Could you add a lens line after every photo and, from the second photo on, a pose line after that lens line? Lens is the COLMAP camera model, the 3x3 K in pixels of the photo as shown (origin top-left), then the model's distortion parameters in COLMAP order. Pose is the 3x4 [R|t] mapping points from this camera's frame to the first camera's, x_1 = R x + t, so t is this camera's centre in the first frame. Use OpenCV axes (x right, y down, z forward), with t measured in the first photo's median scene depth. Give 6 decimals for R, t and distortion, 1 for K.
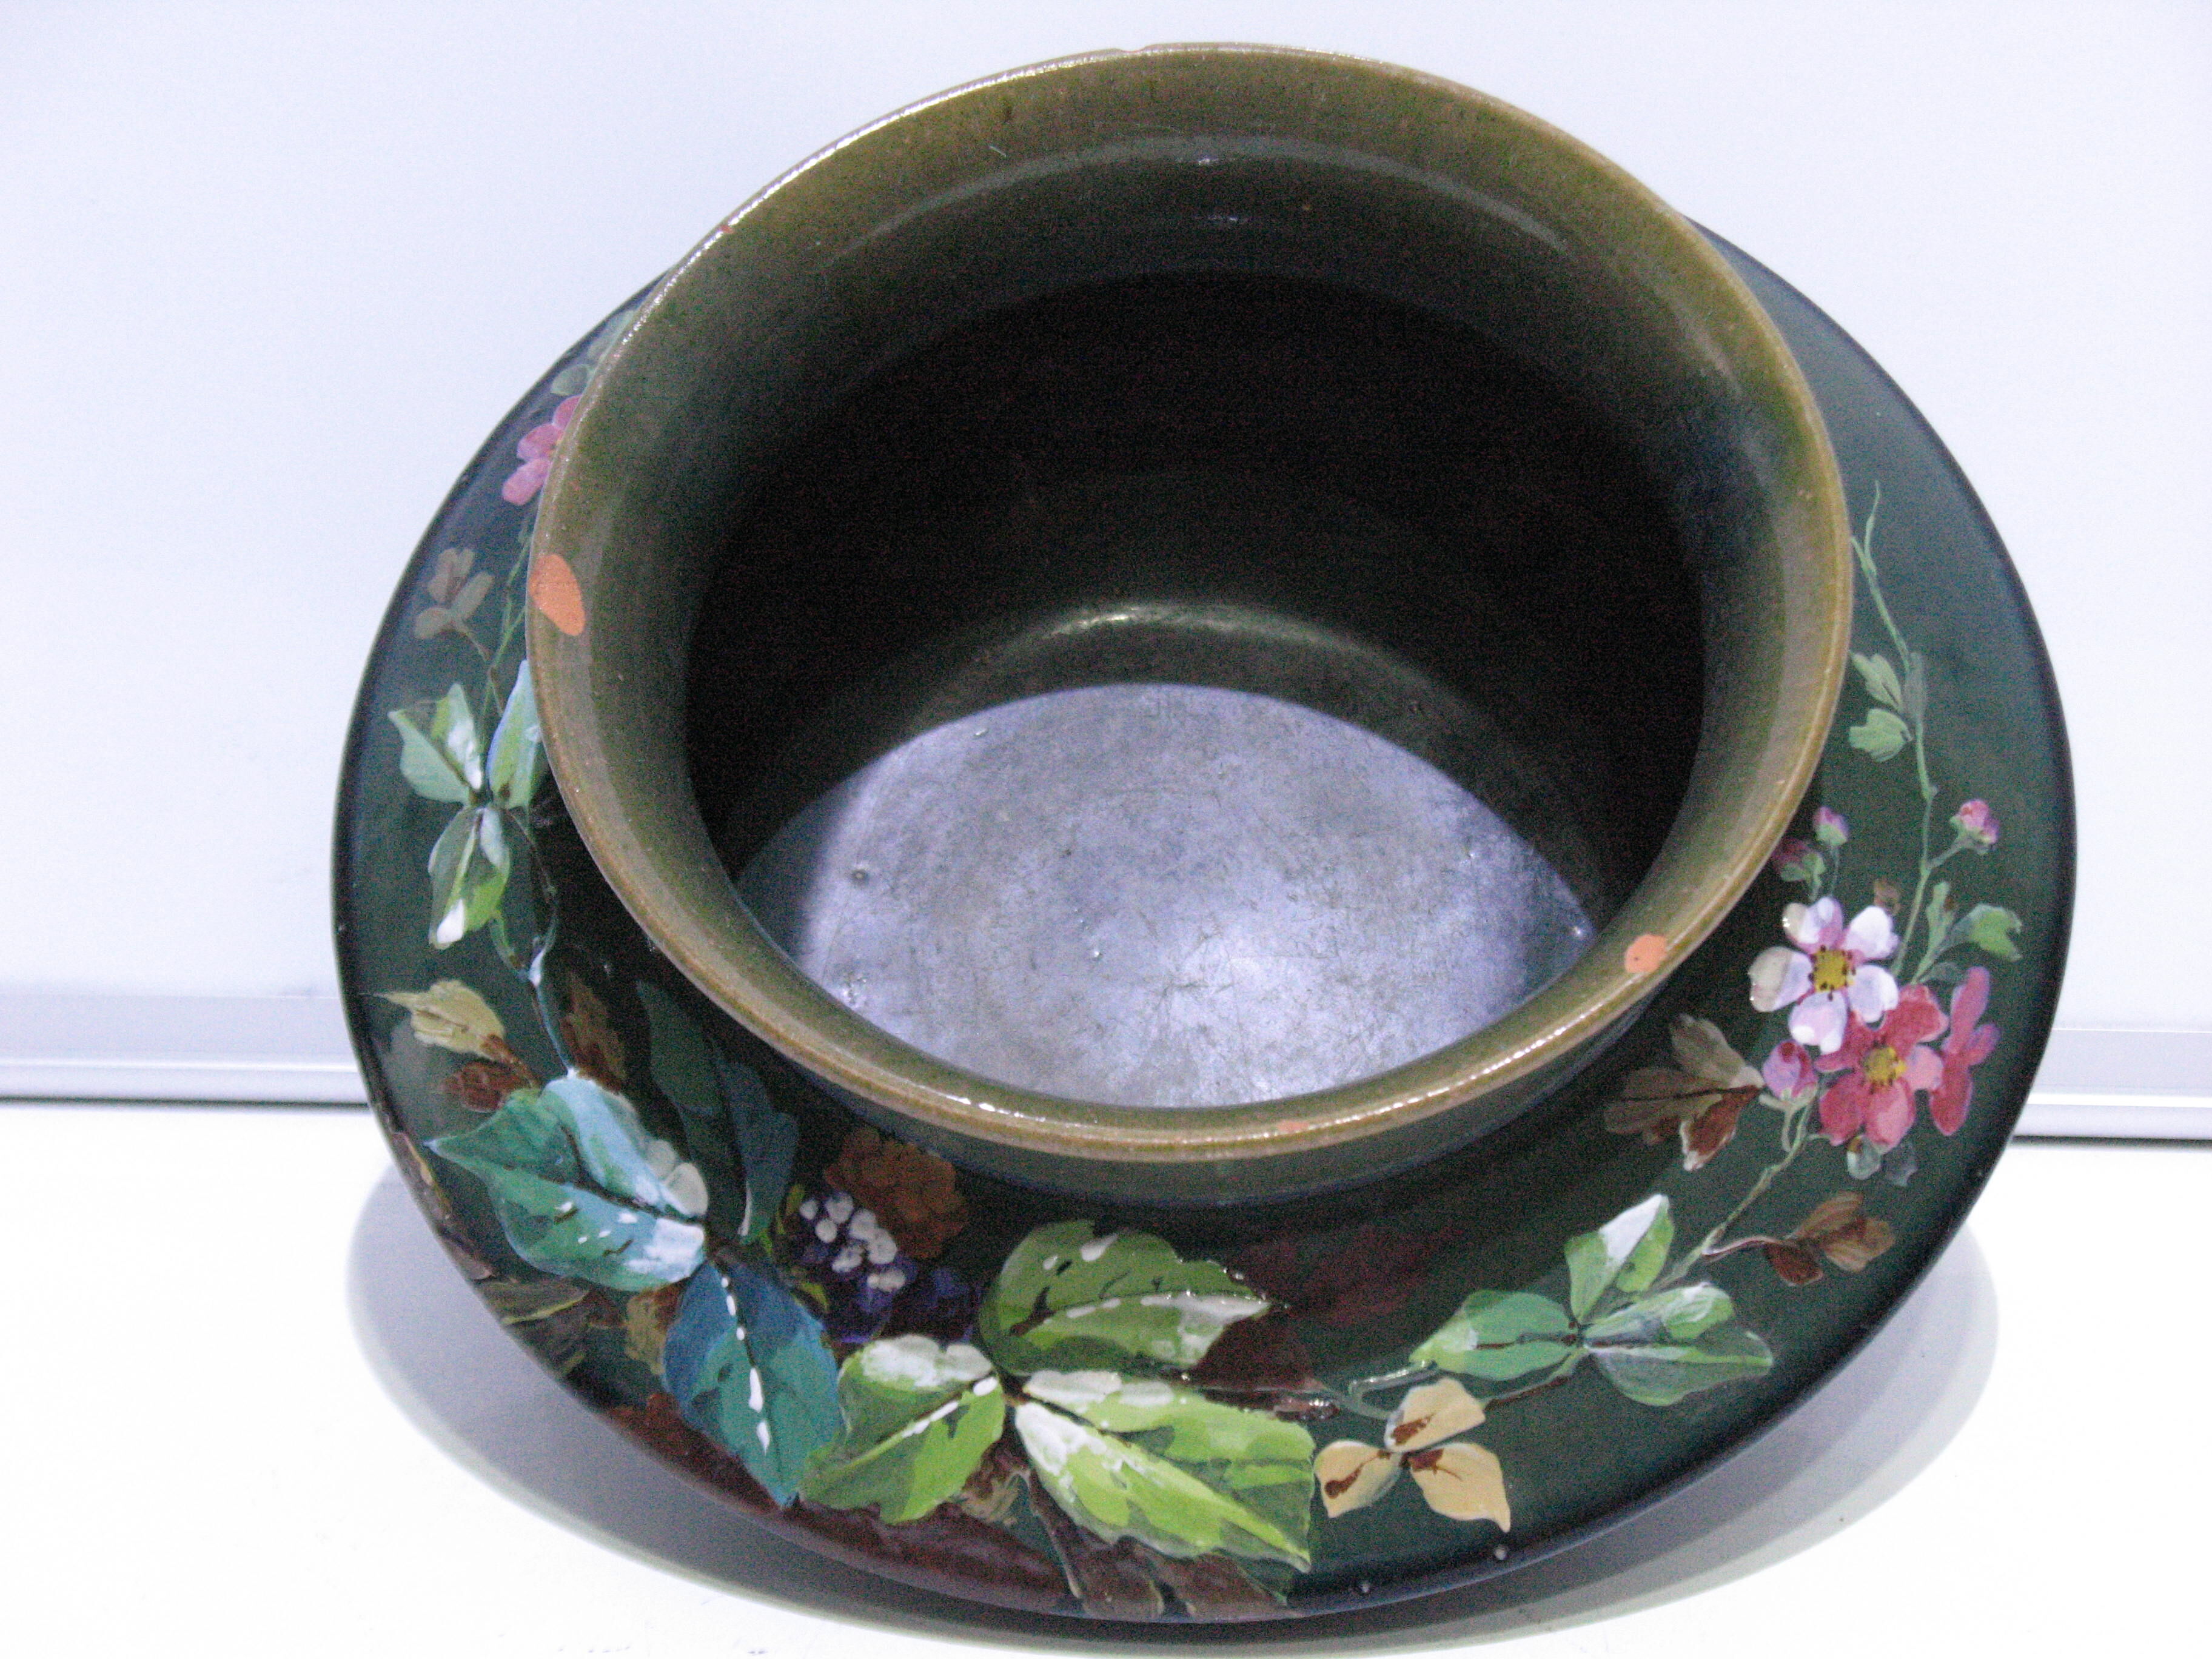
lens RADIAL K [[4471.0, 0, 1104.1], [0, 4471.0, 827.4], [0, 0, 1]] dist [-0.060664, 0.000000]
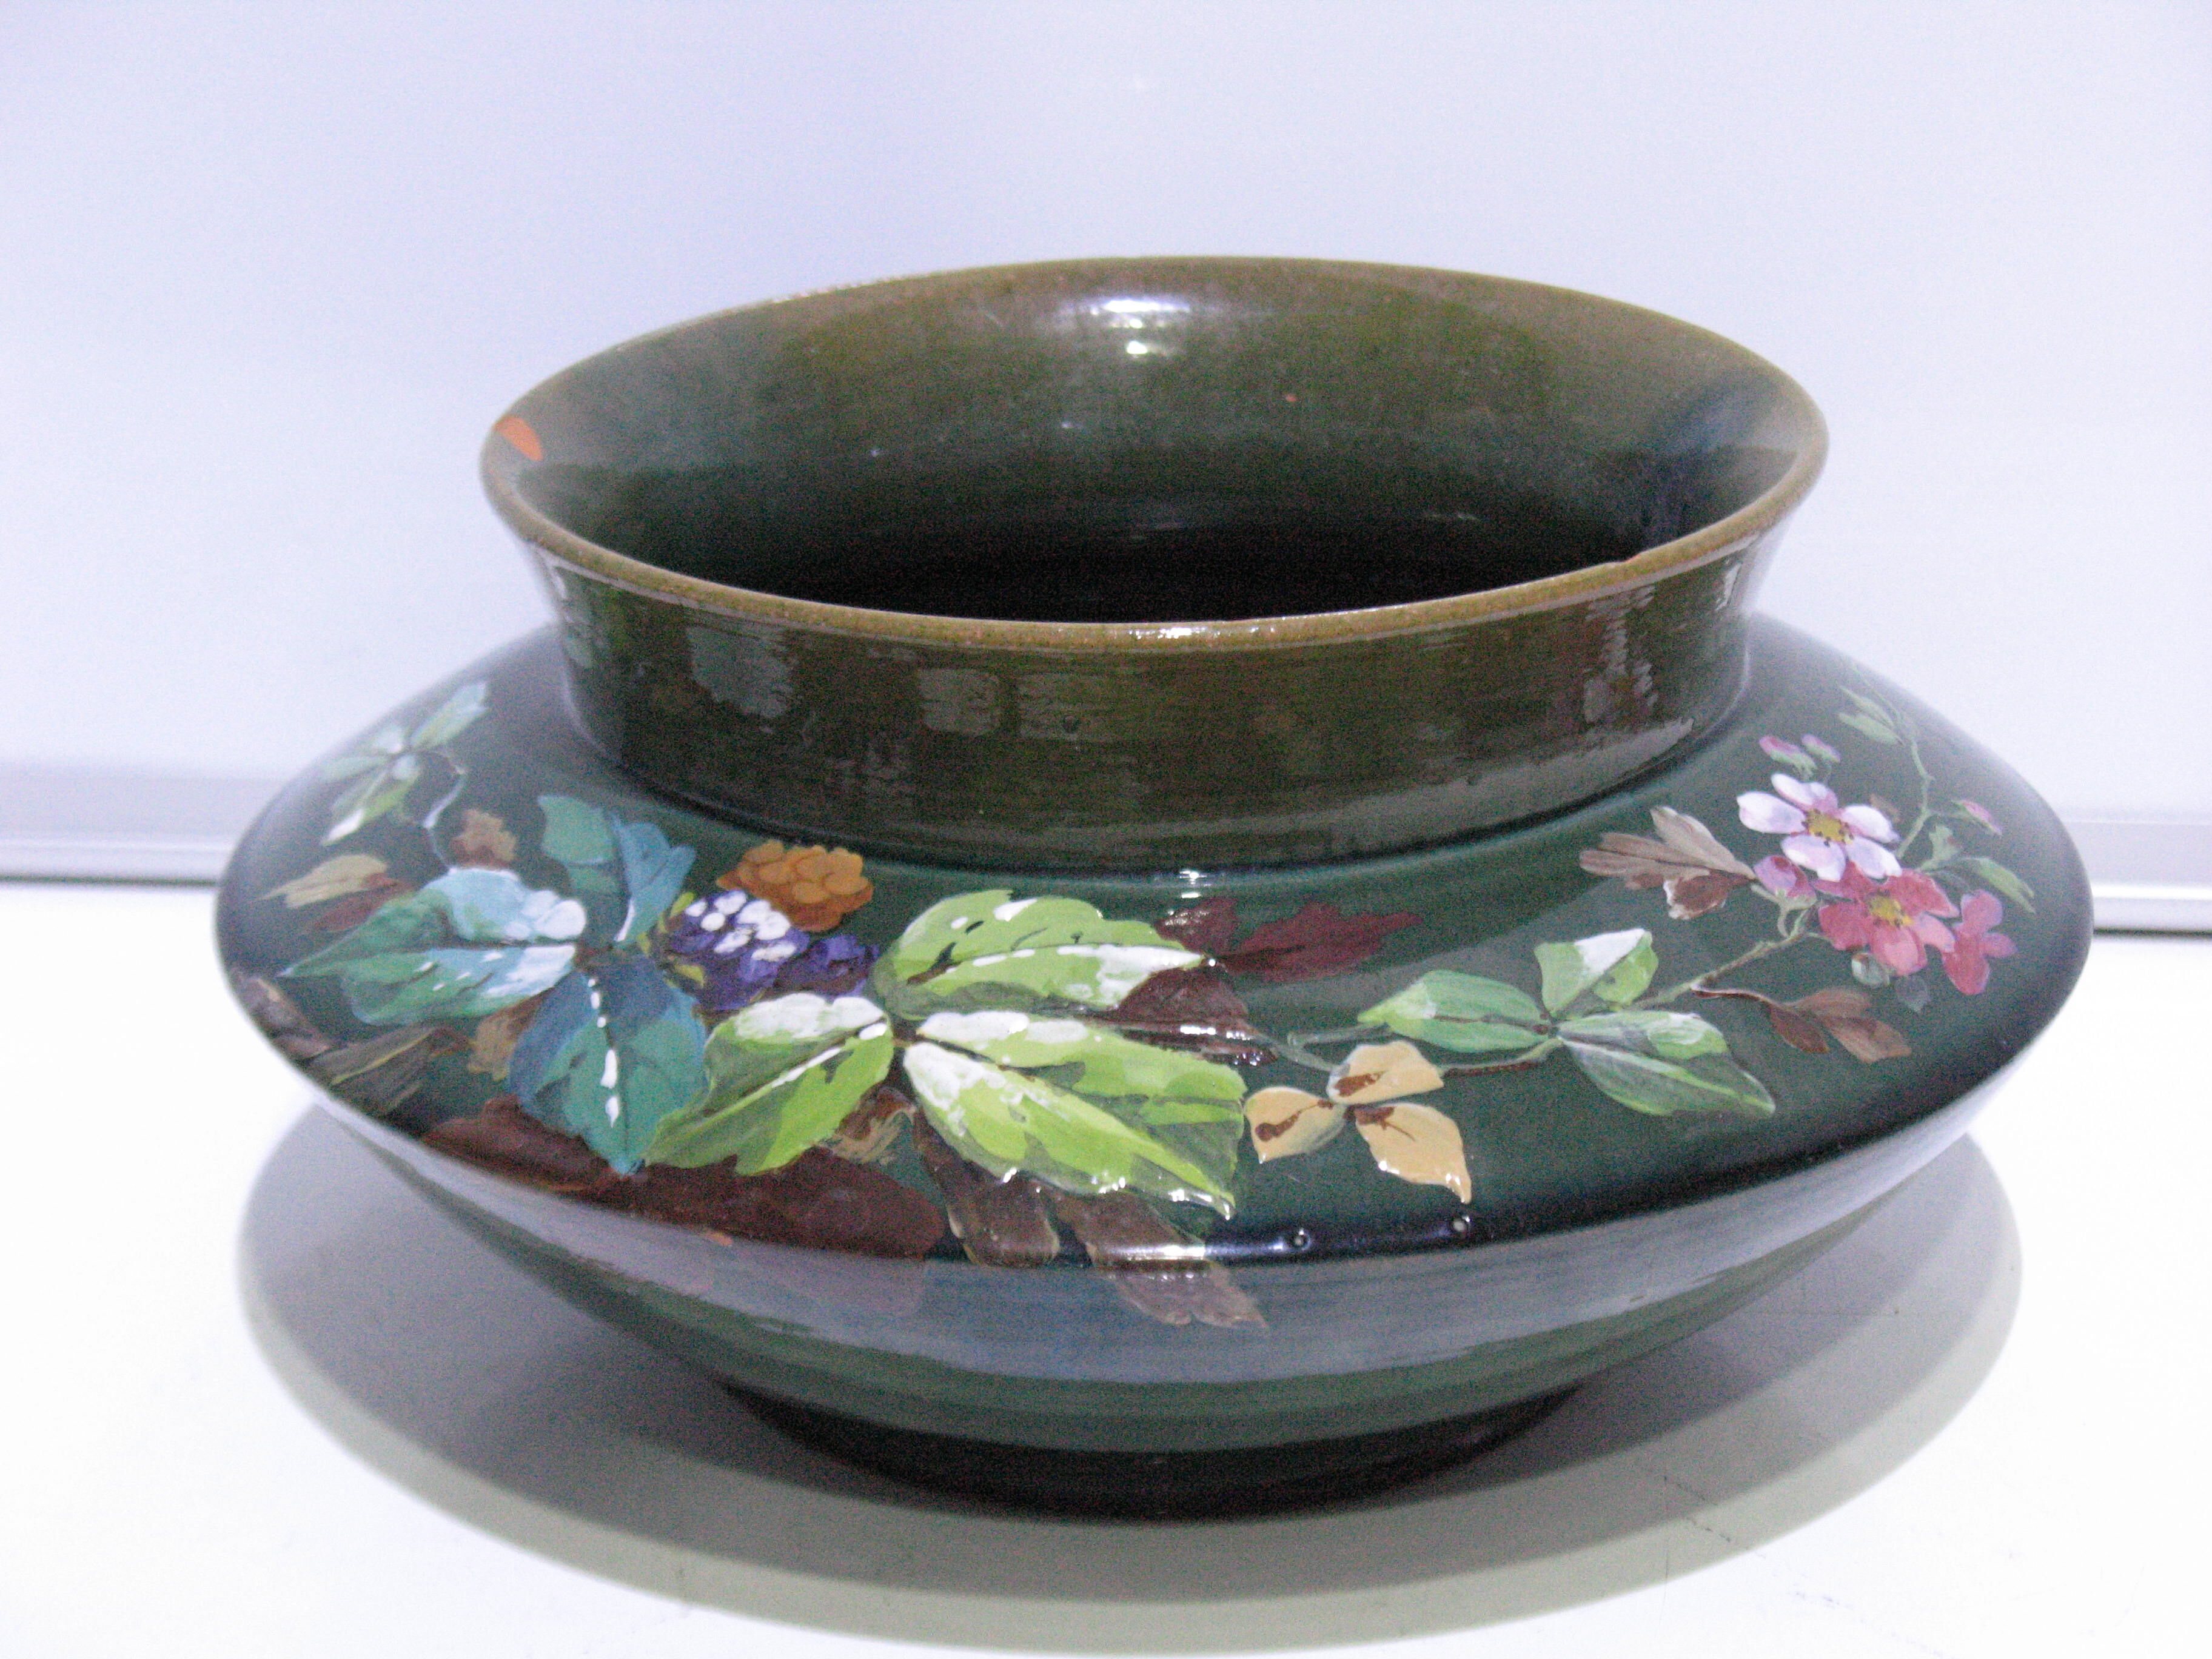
lens RADIAL K [[4471.0, 0, 1110.5], [0, 4471.0, 827.7], [0, 0, 1]] dist [-0.060664, 0.000000]
pose [[0.997998, 0.056779, -0.027852, 0.041325], [-0.061642, 0.774877, -0.629099, 0.633252], [-0.014137, 0.629557, 0.776826, 0.288710]]
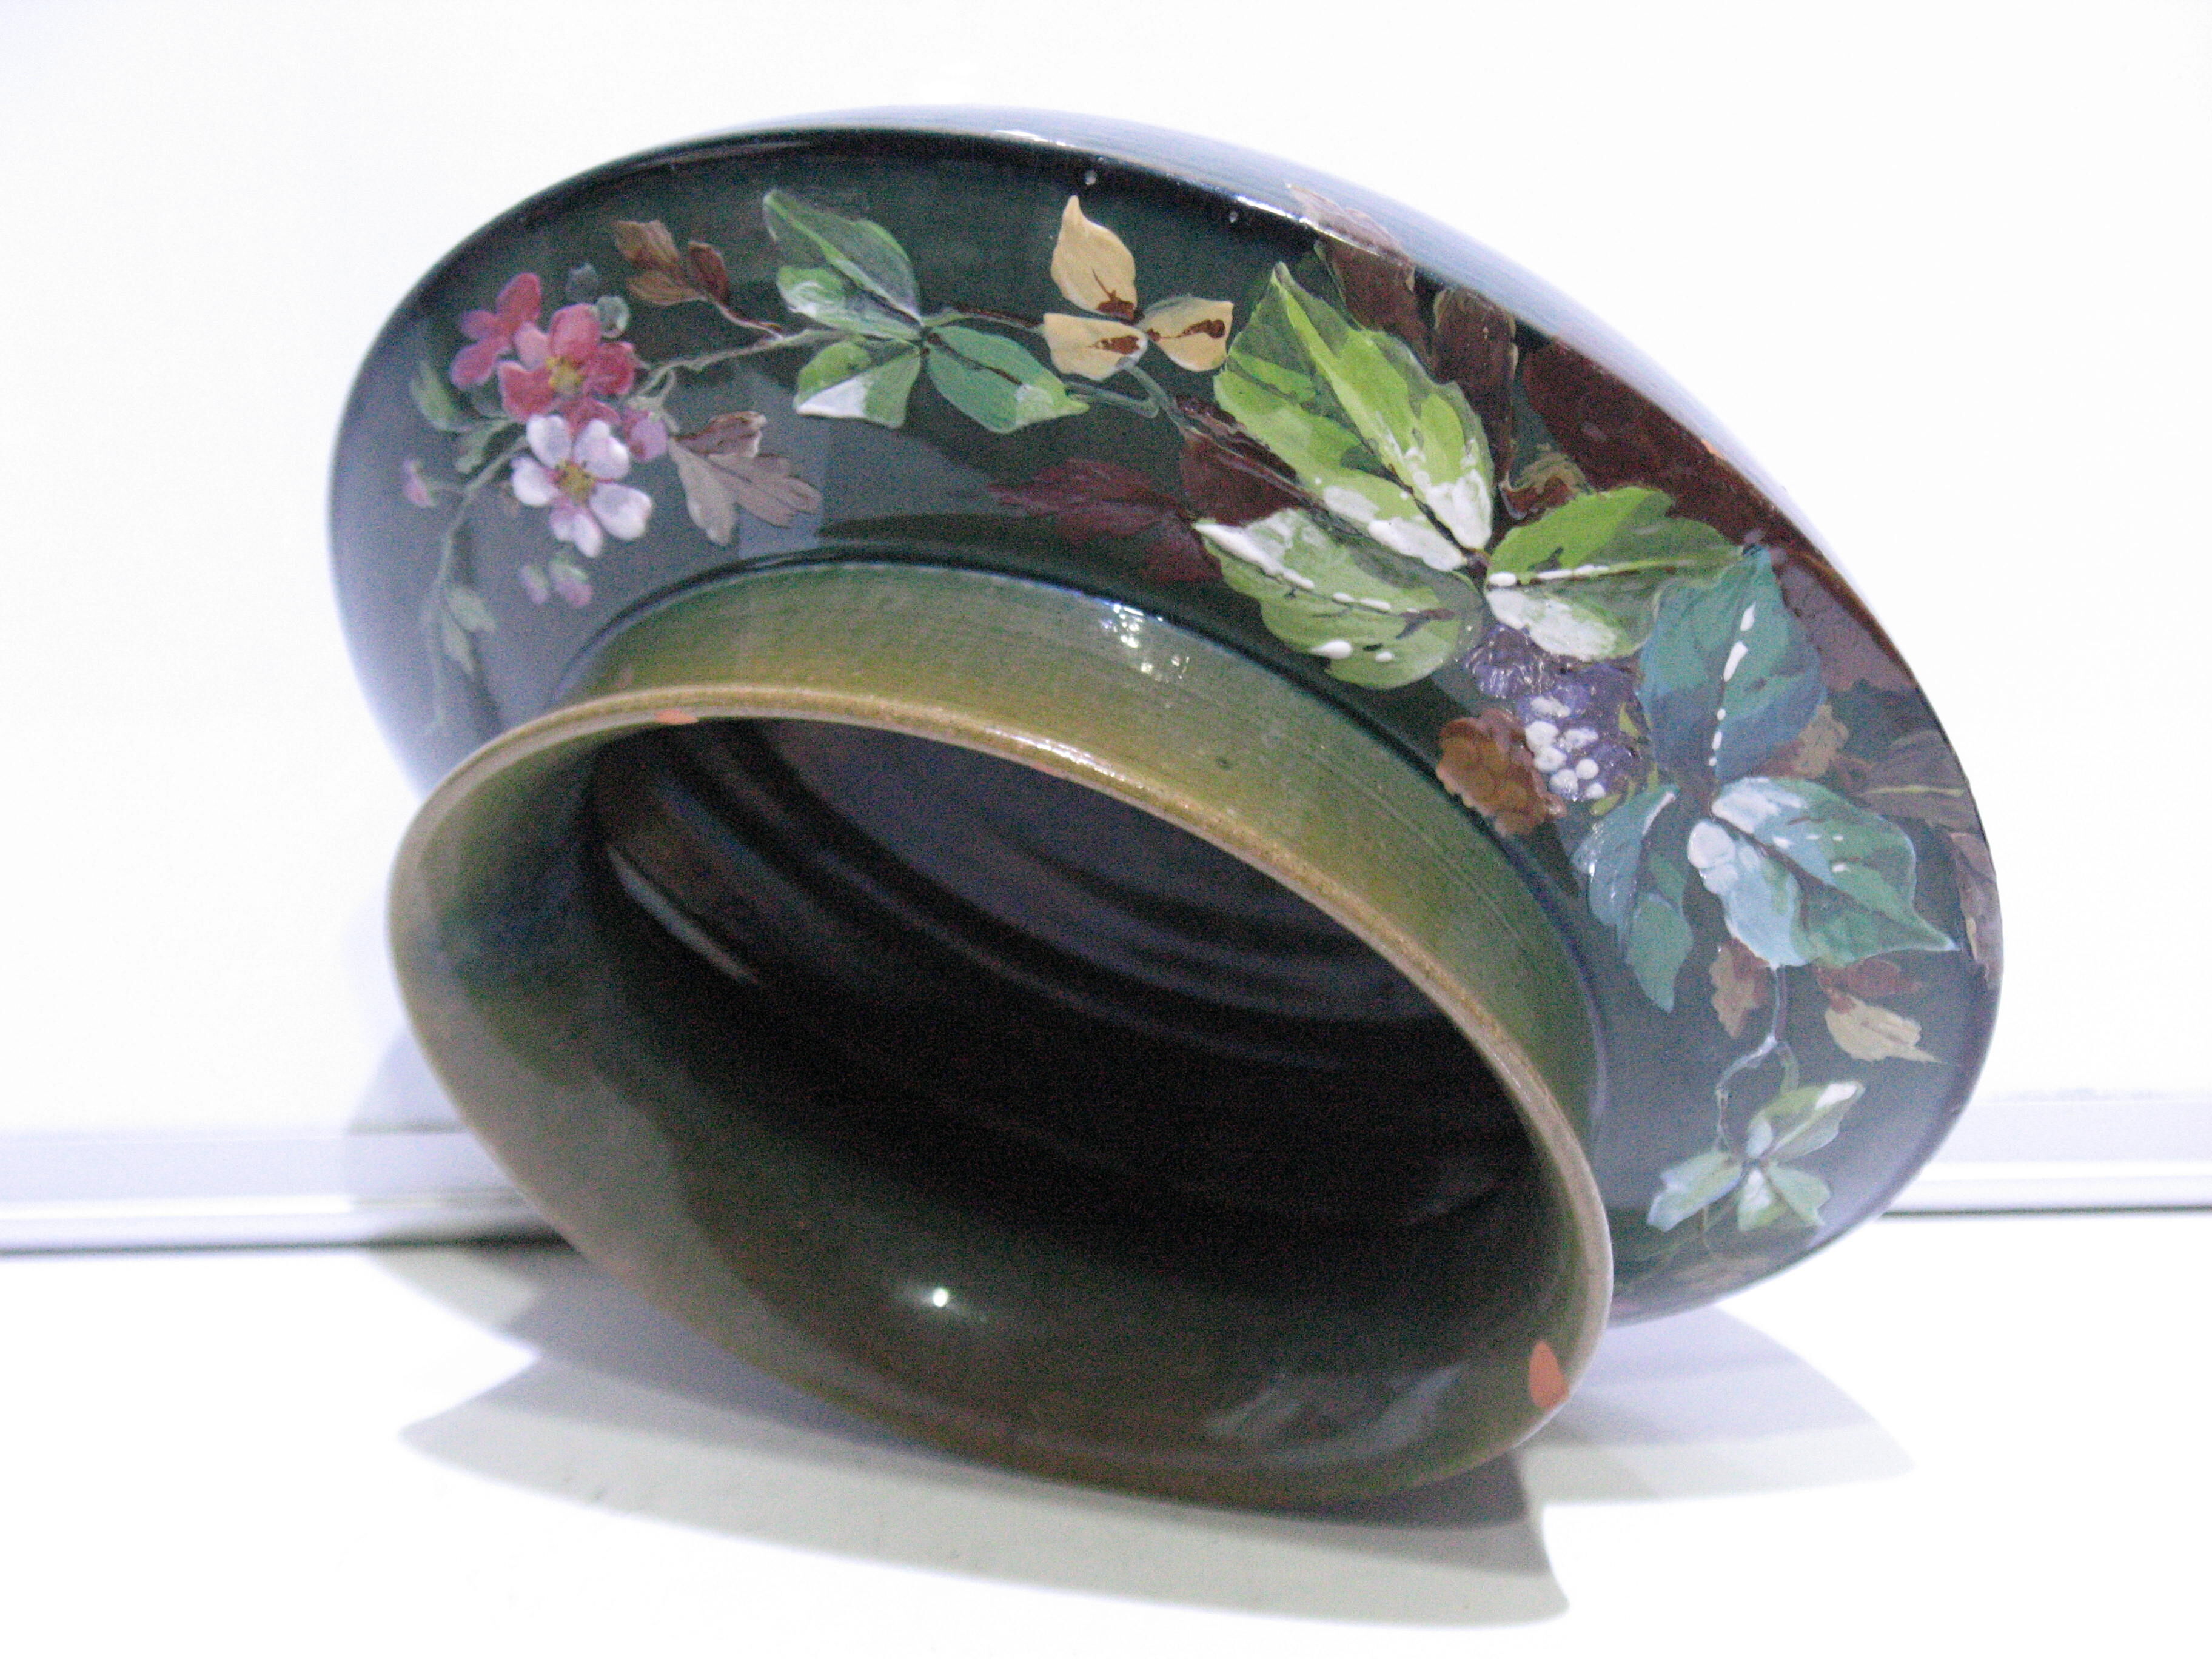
lens RADIAL K [[4471.0, 0, 1101.4], [0, 4471.0, 850.7], [0, 0, 1]] dist [-0.060664, 0.000000]
pose [[-0.889439, -0.456947, 0.009898, 0.013233], [0.411375, -0.809795, -0.418333, 0.433223], [0.199171, -0.368010, 0.908240, 0.100077]]
